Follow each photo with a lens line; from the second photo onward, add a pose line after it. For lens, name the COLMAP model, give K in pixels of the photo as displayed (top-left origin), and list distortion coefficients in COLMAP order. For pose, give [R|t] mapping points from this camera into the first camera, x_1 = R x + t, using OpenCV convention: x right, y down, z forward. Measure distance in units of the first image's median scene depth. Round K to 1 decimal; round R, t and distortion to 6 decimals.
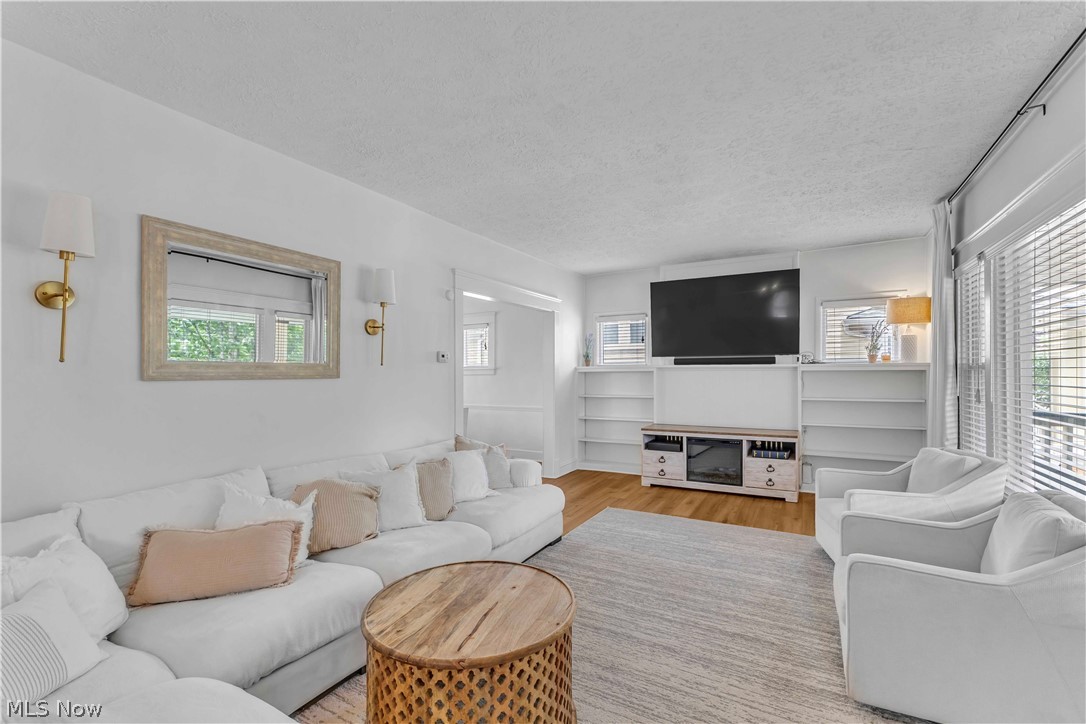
lens RADIAL K [[476.5, 0, 544.7], [0, 476.5, 378.3], [0, 0, 1]] dist [0.000157, 0.000075]
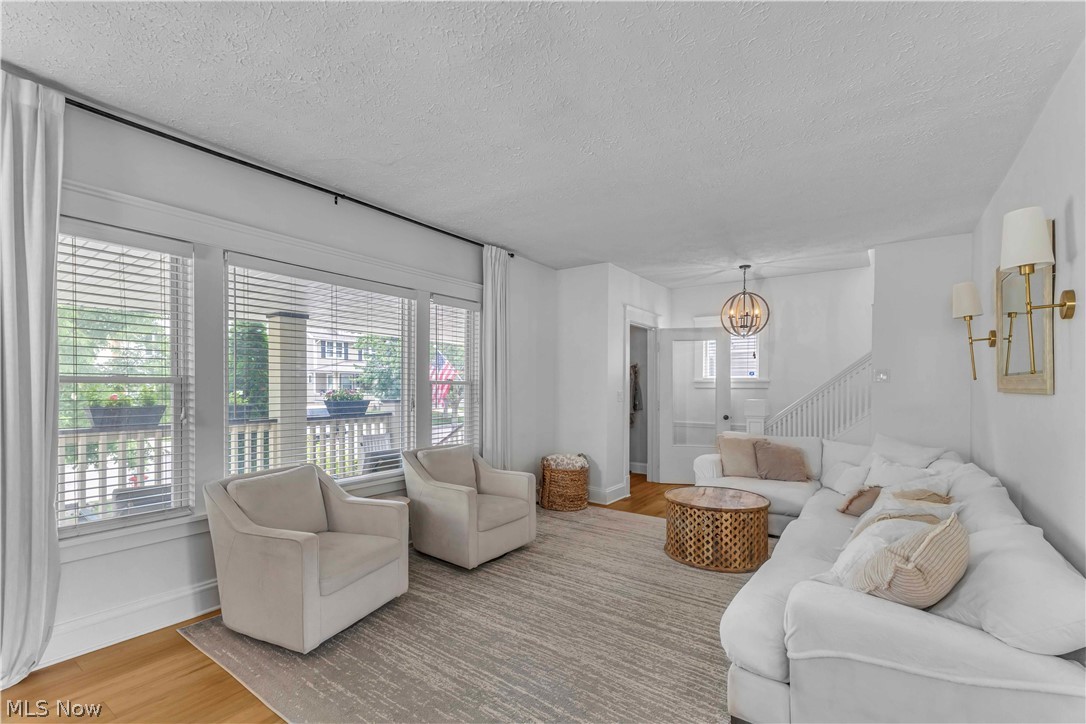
lens RADIAL K [[476.5, 0, 544.7], [0, 476.5, 378.3], [0, 0, 1]] dist [0.000157, 0.000075]
pose [[-0.993919, 0.007629, 0.109852, 0.225614], [0.006761, 0.999943, -0.008265, -0.025145], [-0.109908, -0.007472, -0.993914, 1.996751]]
